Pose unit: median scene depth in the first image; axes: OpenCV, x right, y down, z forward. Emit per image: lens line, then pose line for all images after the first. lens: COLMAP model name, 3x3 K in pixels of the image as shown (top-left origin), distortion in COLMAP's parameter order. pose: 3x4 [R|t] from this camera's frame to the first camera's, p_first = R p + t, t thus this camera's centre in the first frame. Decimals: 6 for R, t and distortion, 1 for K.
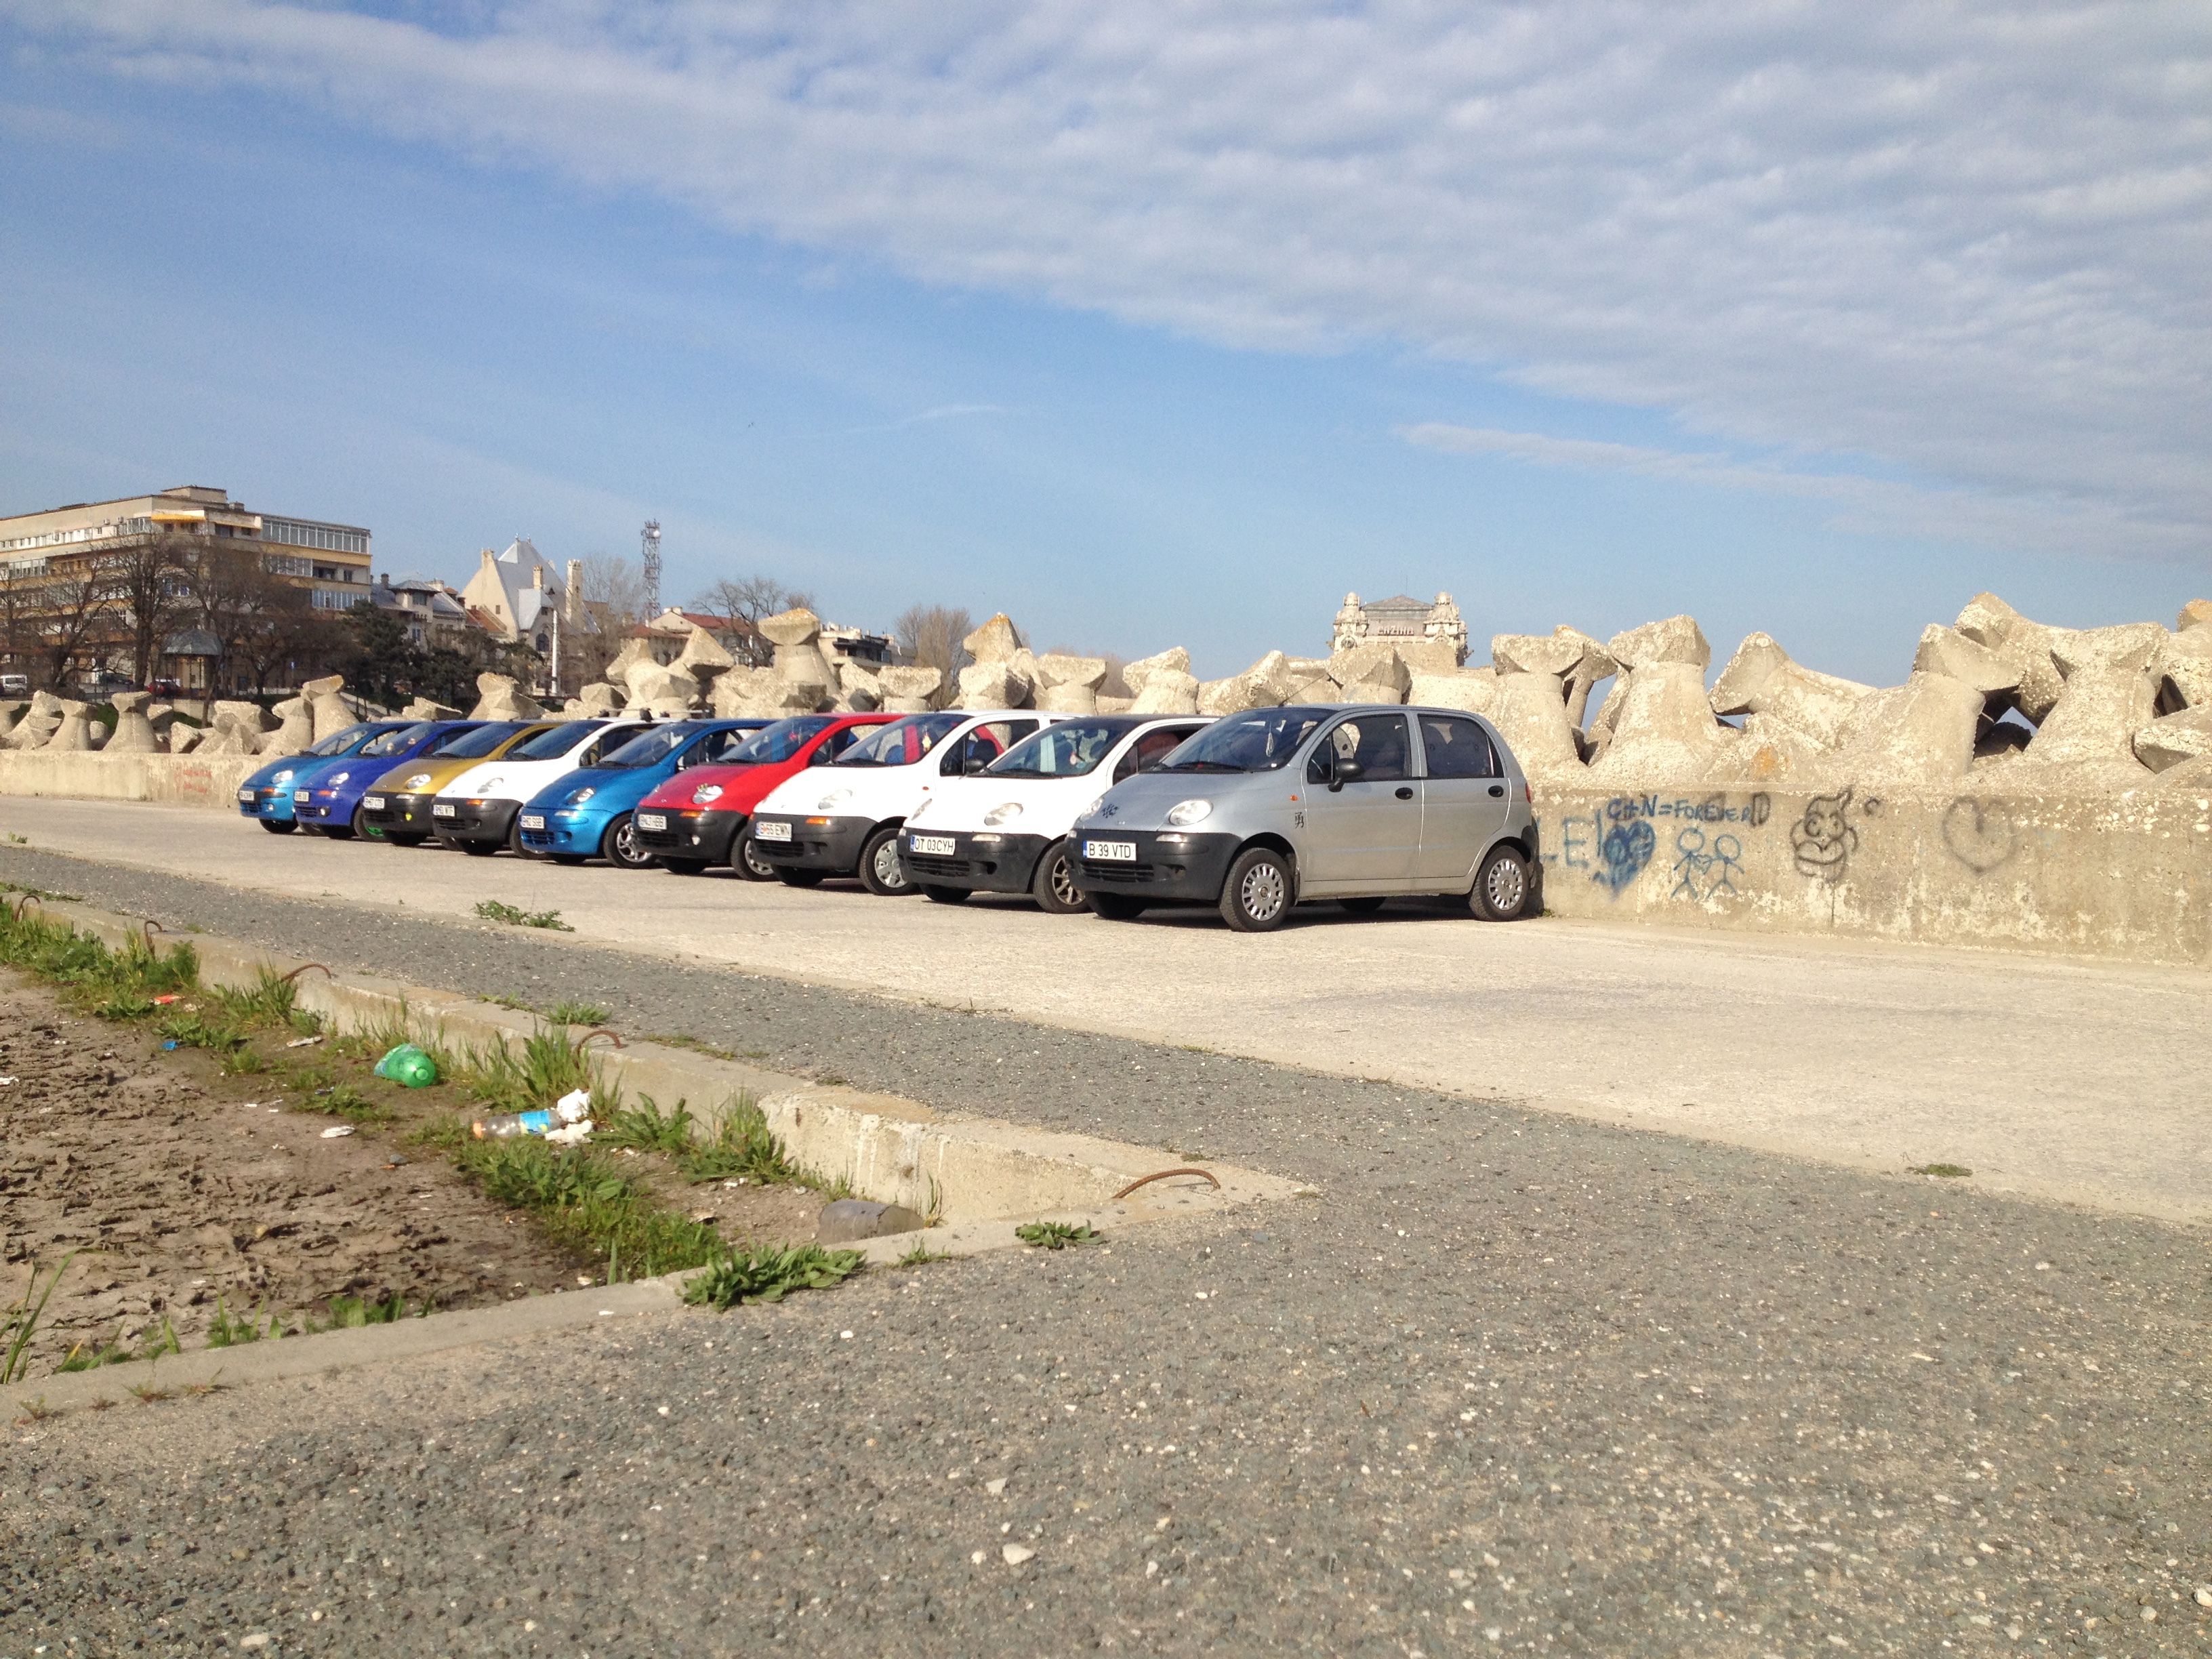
lens RADIAL K [[2236.8, 0, 1106.0], [0, 2236.8, 829.5], [0, 0, 1]] dist [0.111473, -0.310165]
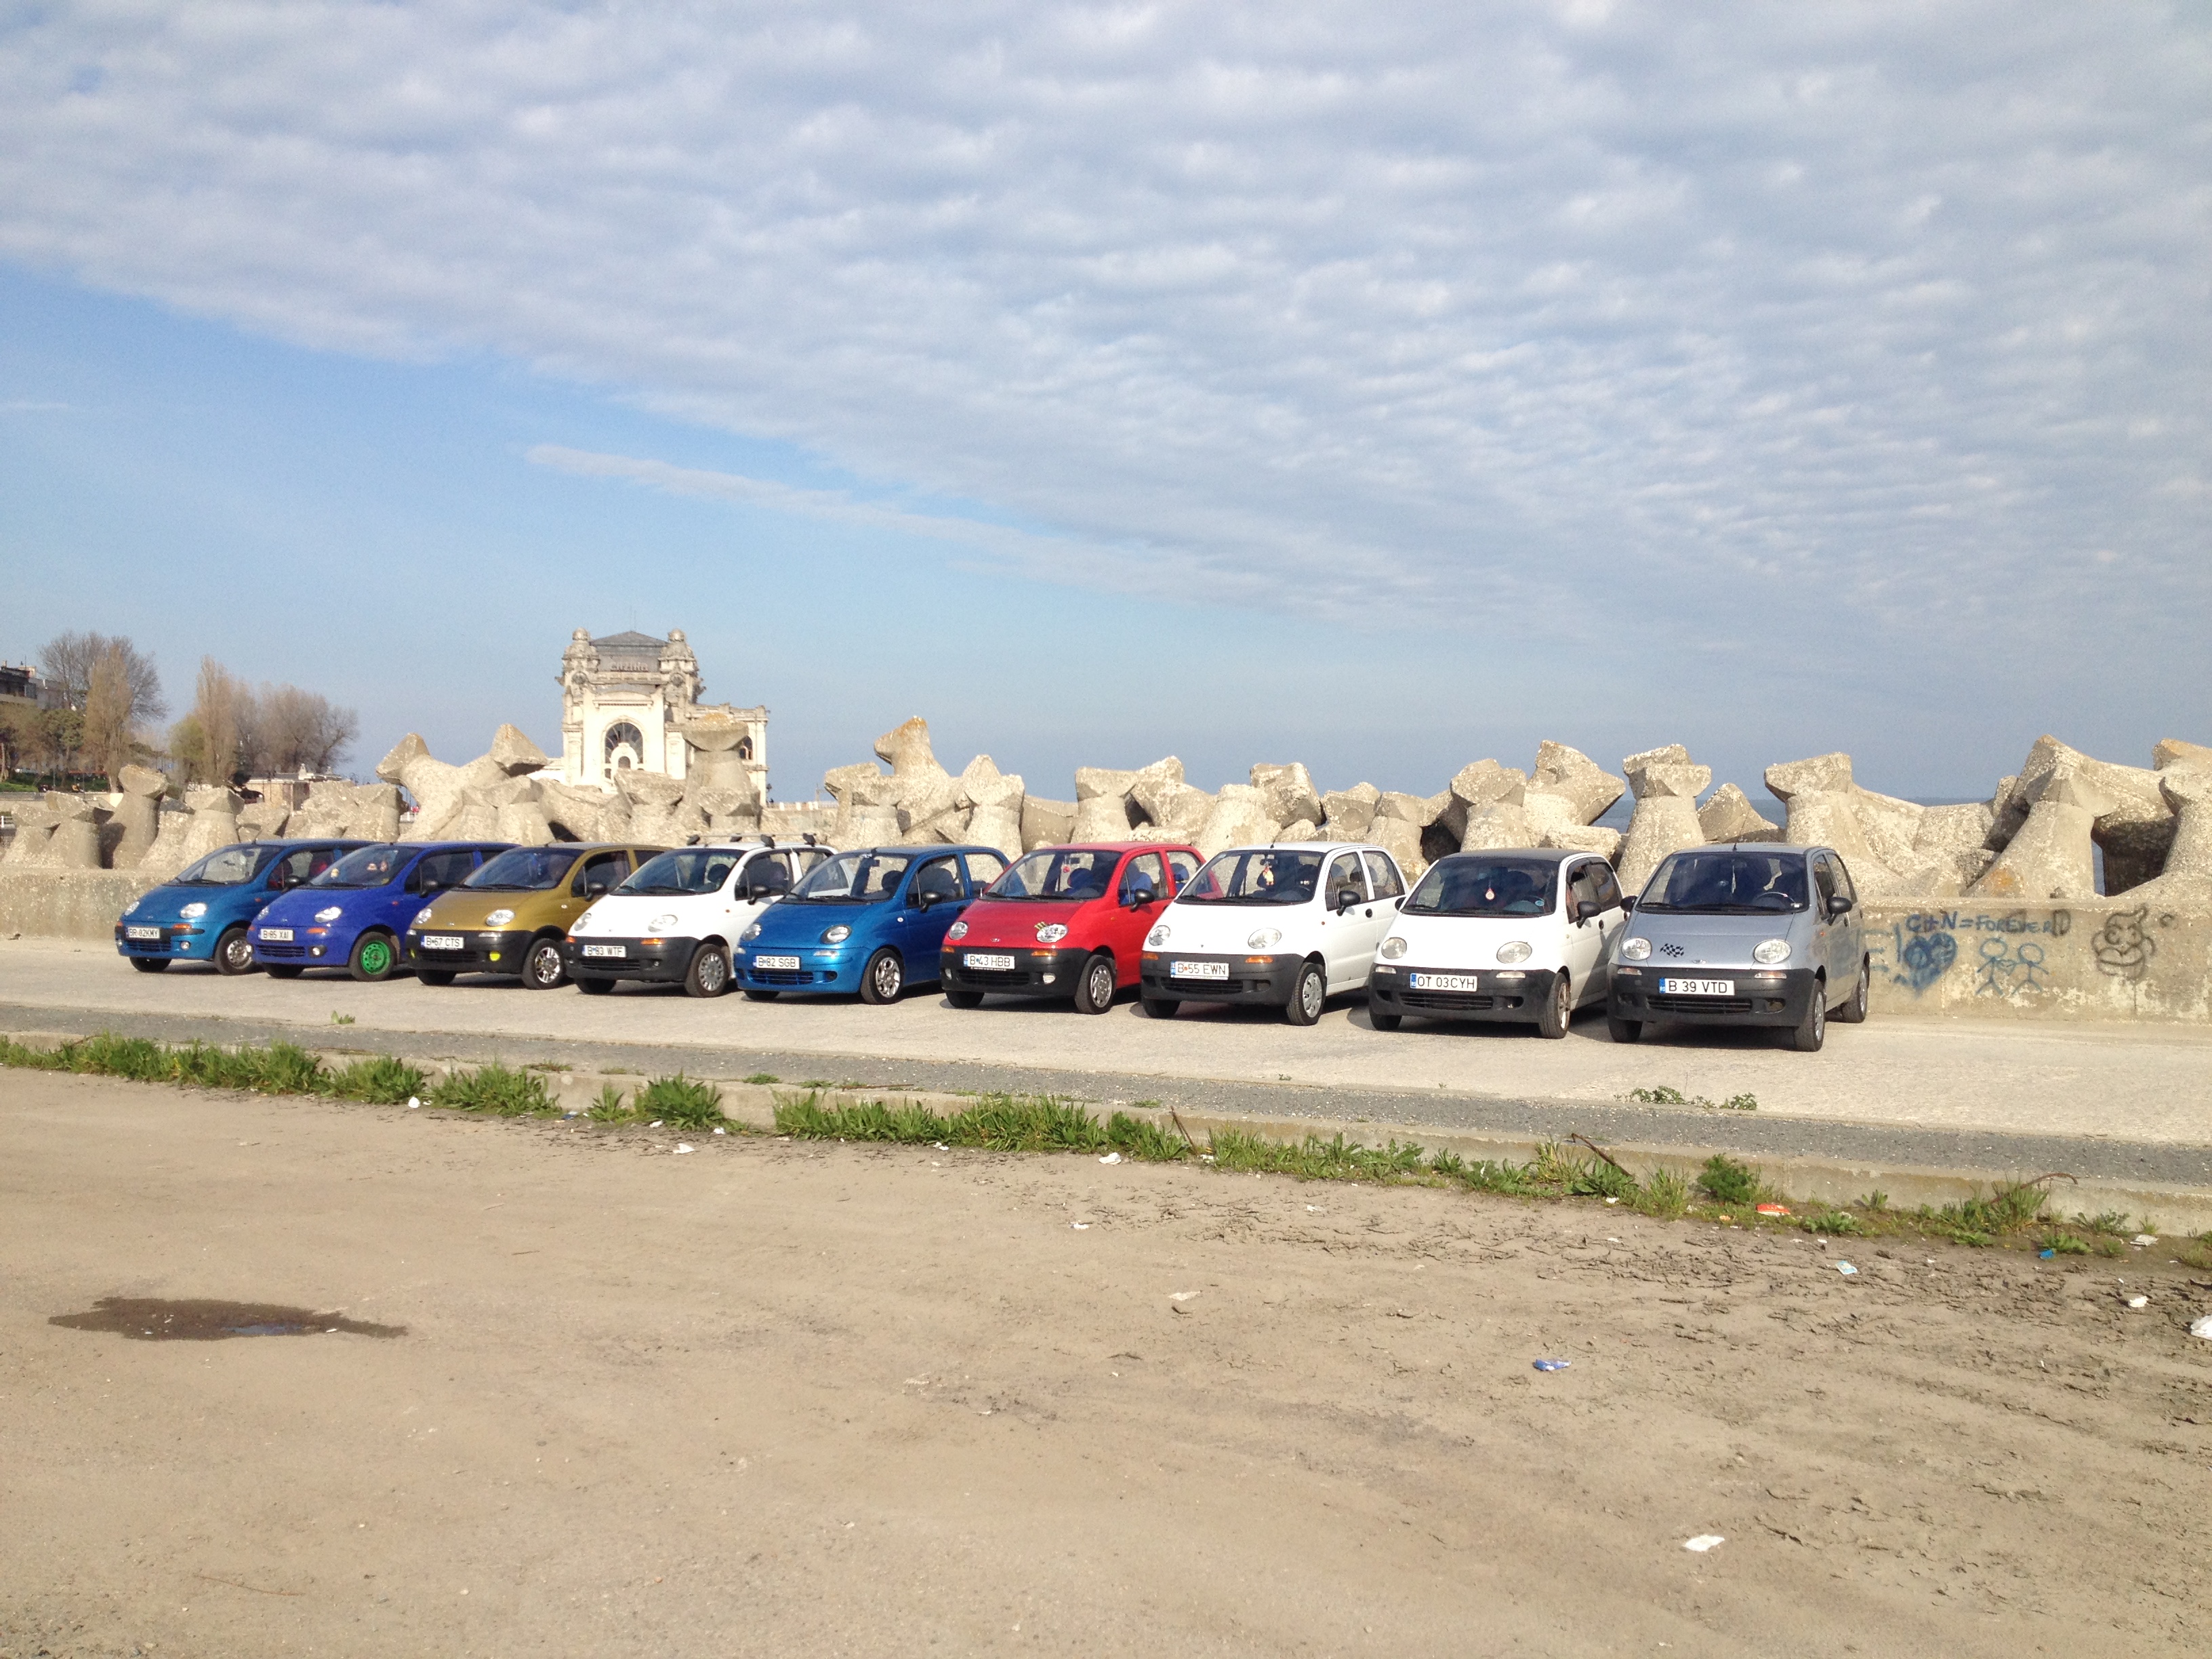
lens RADIAL K [[2264.8, 0, 1108.4], [0, 2264.8, 877.4], [0, 0, 1]] dist [0.151563, -0.453613]
pose [[0.900314, -0.034527, 0.433869, -0.428659], [0.028783, 0.999389, 0.019805, -0.043237], [-0.434288, -0.005343, 0.900758, 0.044547]]
